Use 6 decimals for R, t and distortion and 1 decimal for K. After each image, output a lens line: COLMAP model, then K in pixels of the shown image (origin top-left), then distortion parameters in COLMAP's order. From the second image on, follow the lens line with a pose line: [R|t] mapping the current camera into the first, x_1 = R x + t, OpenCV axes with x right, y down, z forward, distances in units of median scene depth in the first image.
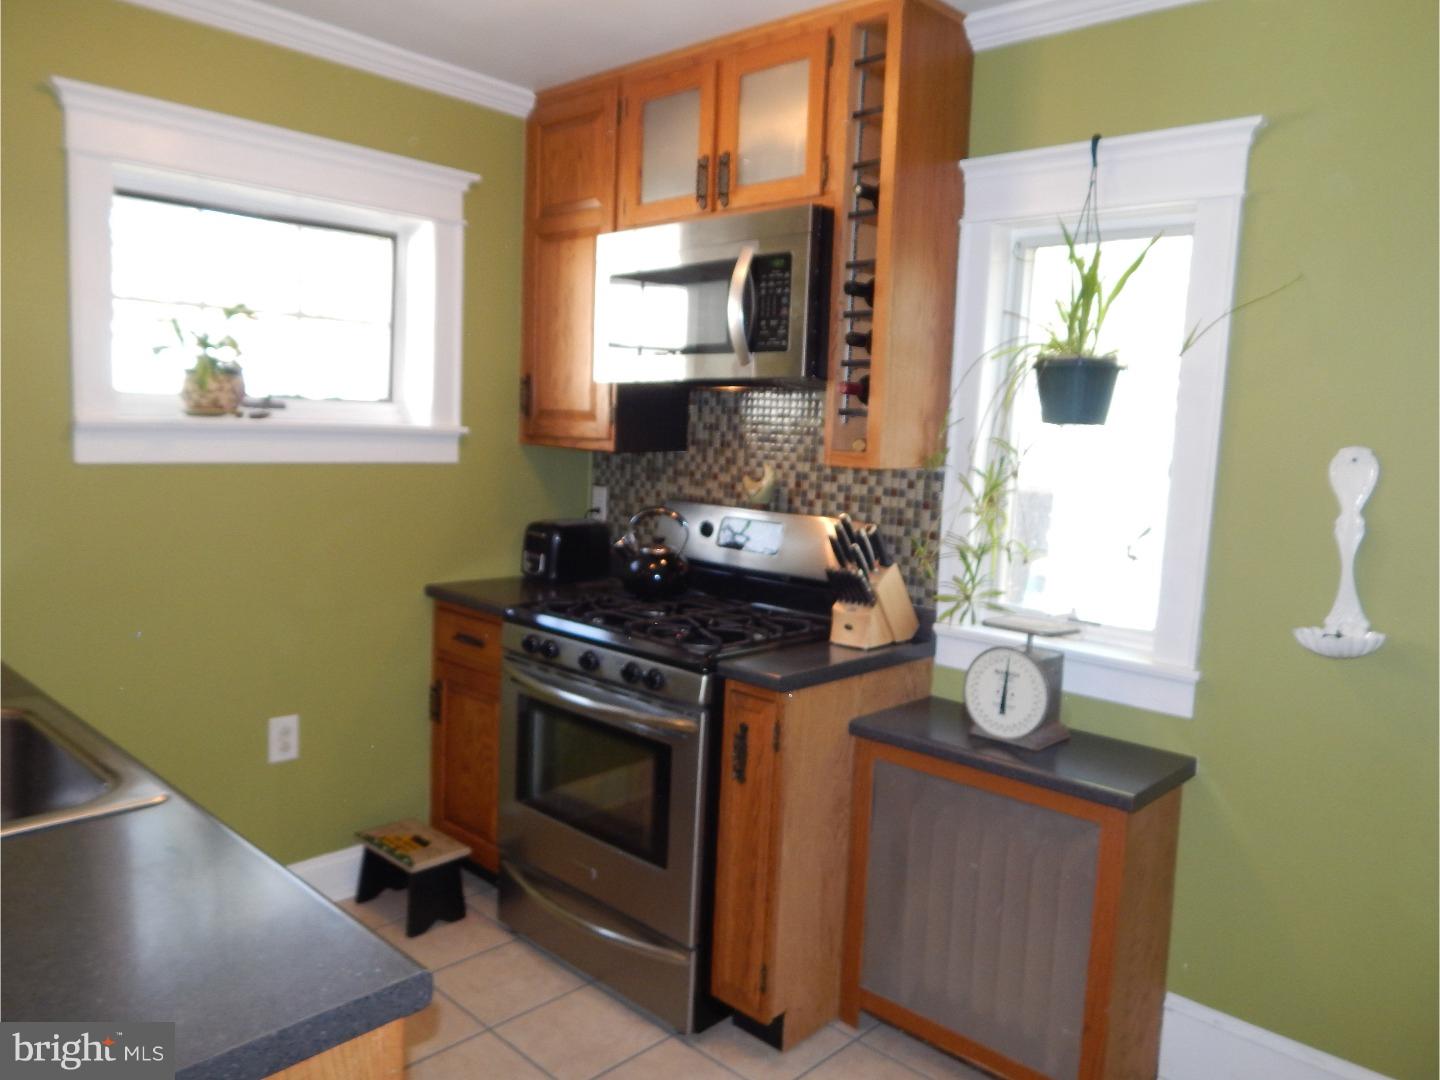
lens RADIAL K [[1073.6, 0, 717.7], [0, 1073.6, 542.1], [0, 0, 1]] dist [-0.003082, 0.005283]
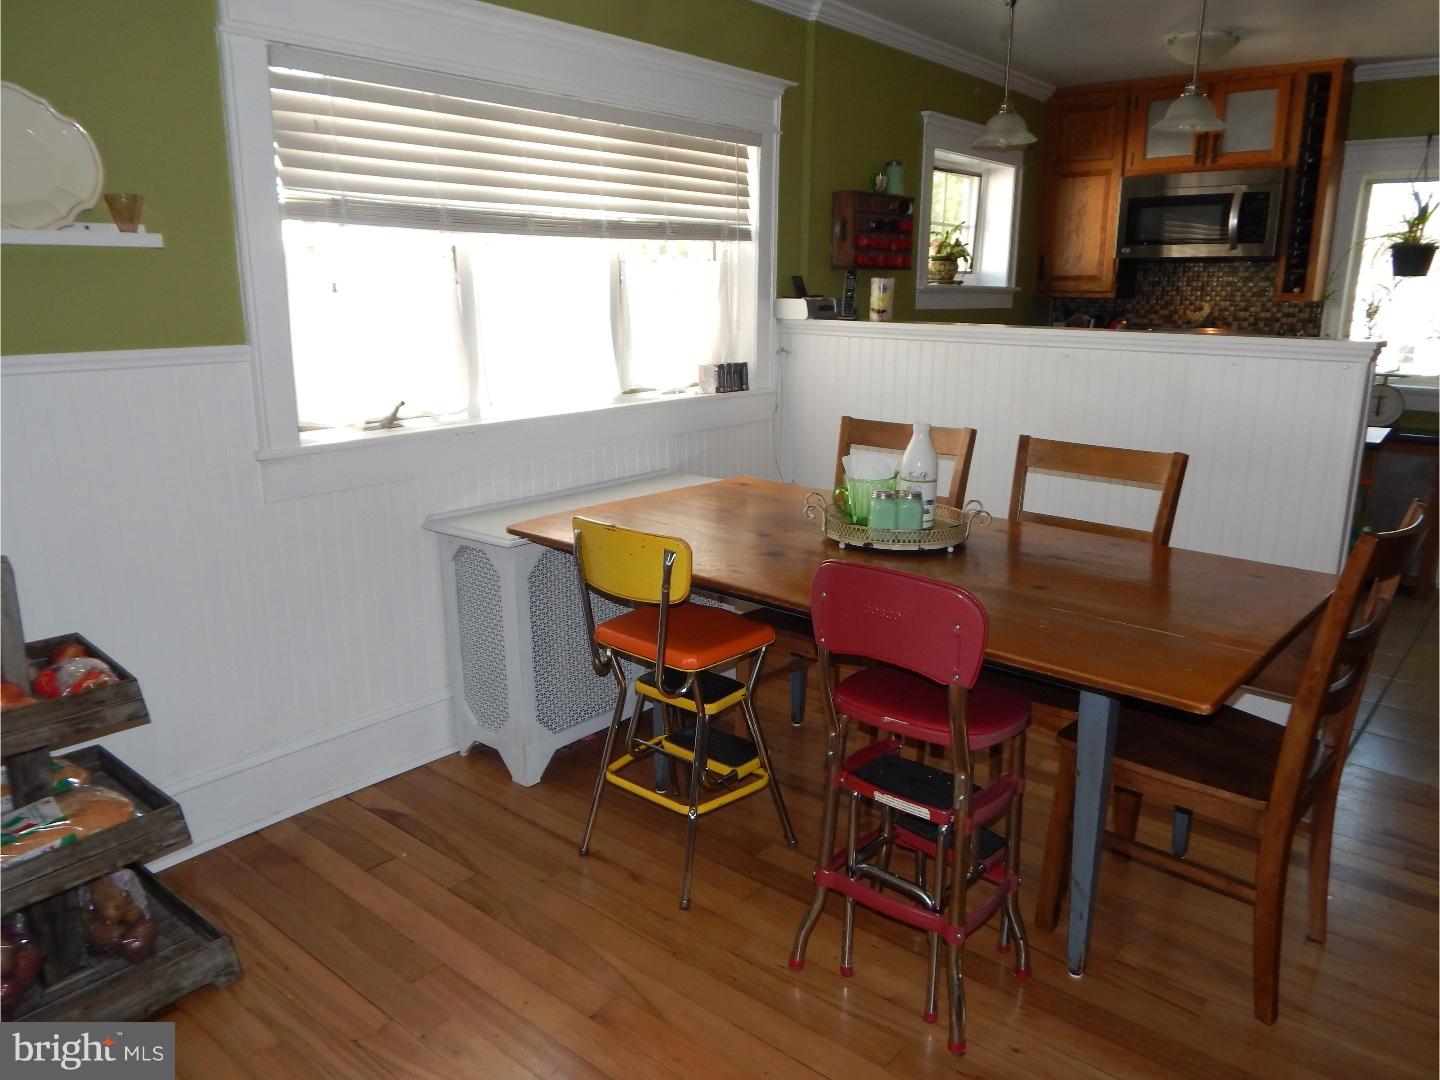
lens RADIAL K [[1073.6, 0, 714.6], [0, 1073.6, 547.0], [0, 0, 1]] dist [-0.003082, 0.005283]
pose [[0.995735, -0.044292, 0.080928, -0.993715], [0.033665, 0.991170, 0.128255, 0.081040], [-0.085894, -0.124984, 0.988434, -0.832695]]
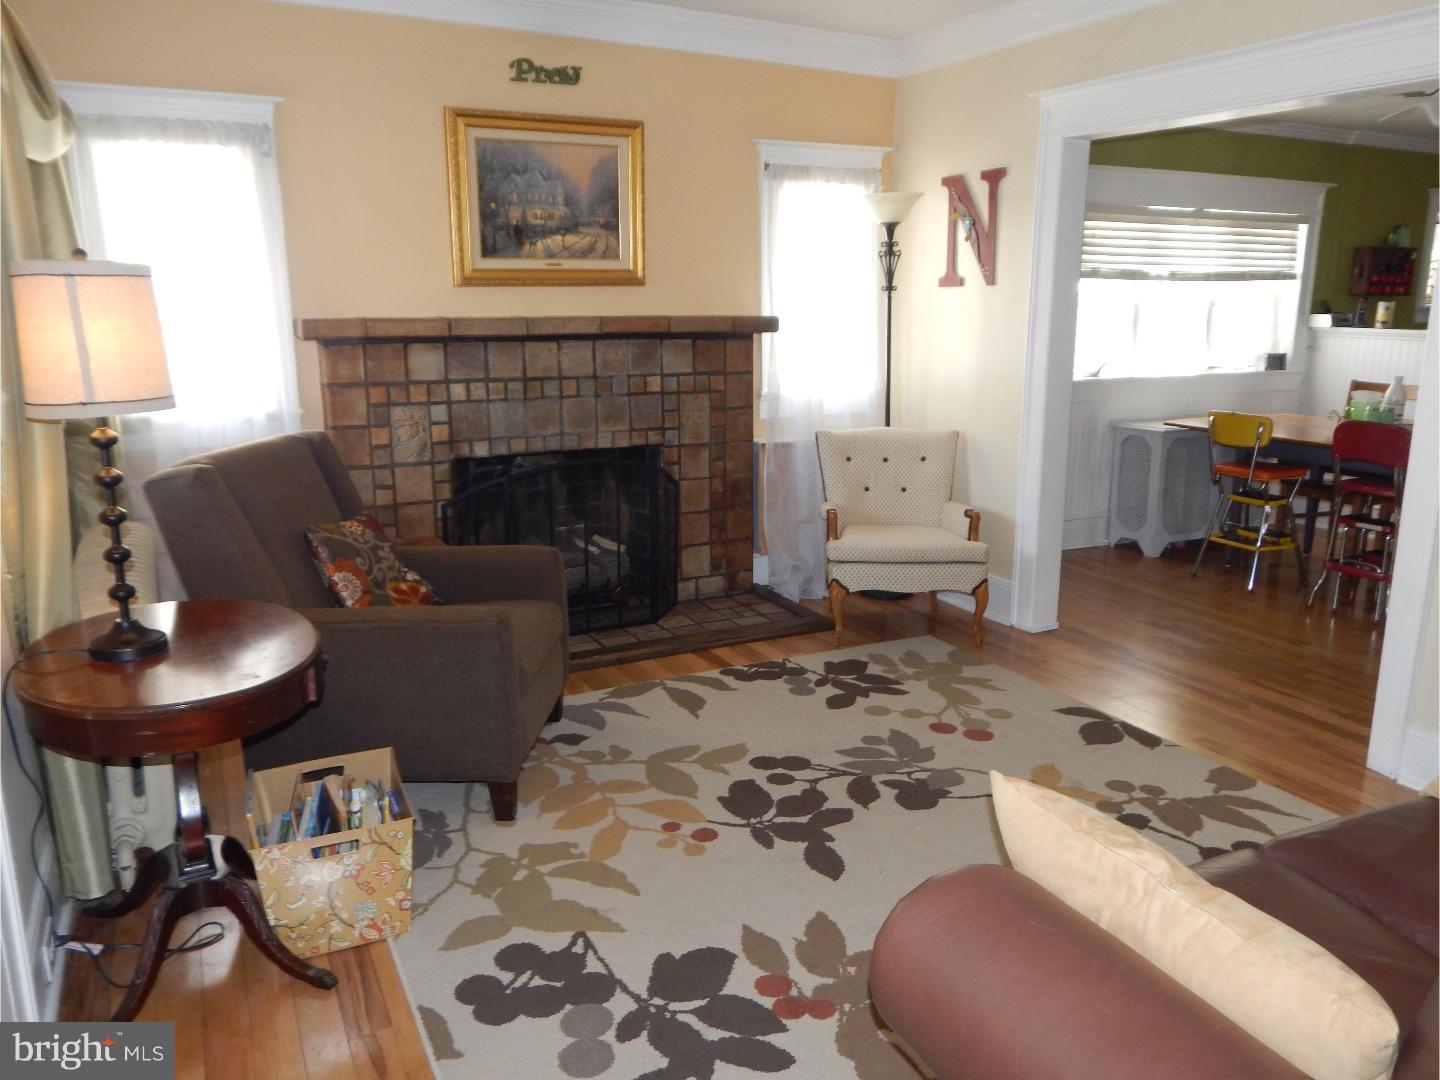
lens RADIAL K [[1073.6, 0, 712.3], [0, 1073.6, 538.2], [0, 0, 1]] dist [-0.003082, 0.005283]
pose [[0.947432, 0.039776, -0.317476, -1.245022], [-0.009945, 0.995424, 0.095036, 0.210222], [0.319803, -0.086883, 0.943492, -2.010434]]
